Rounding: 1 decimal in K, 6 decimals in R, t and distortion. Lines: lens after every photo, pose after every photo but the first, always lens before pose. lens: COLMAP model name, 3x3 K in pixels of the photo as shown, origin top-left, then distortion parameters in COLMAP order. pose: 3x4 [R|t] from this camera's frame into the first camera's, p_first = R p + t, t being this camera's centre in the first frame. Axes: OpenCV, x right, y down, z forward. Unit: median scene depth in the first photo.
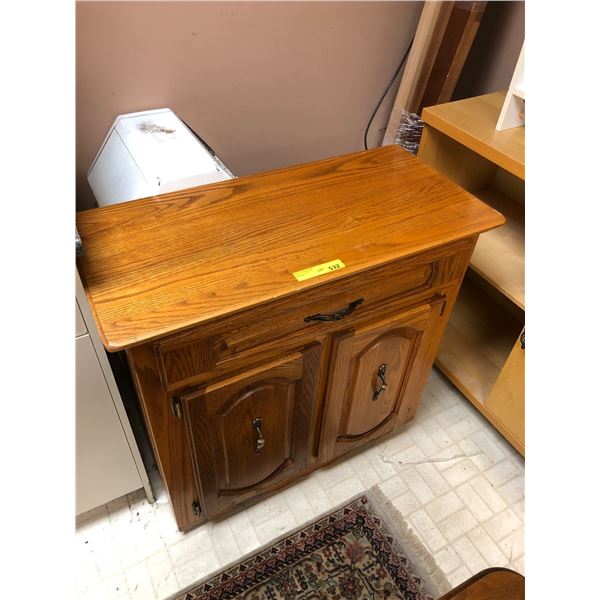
lens RADIAL K [[483.1, 0, 298.5], [0, 483.1, 300.1], [0, 0, 1]] dist [0.004056, 0.001096]
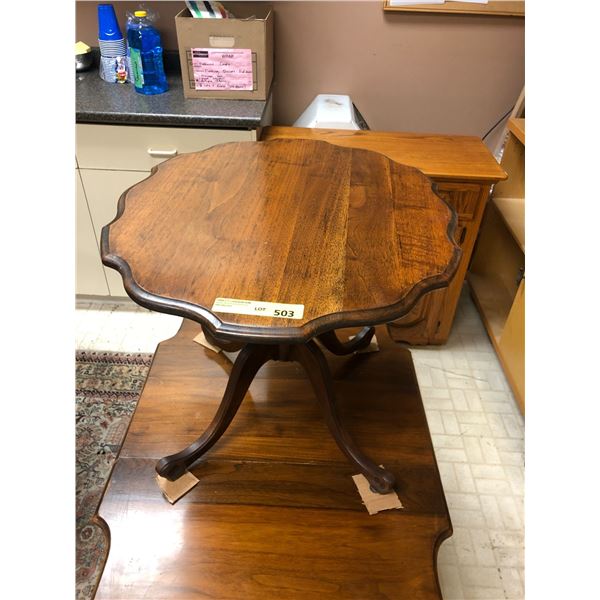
lens RADIAL K [[483.1, 0, 299.2], [0, 483.1, 300.0], [0, 0, 1]] dist [0.004056, 0.001096]
pose [[0.862208, 0.296136, -0.410975, 0.439353], [-0.337878, 0.940678, -0.031030, 0.341466], [0.377406, 0.165614, 0.911118, -0.421254]]
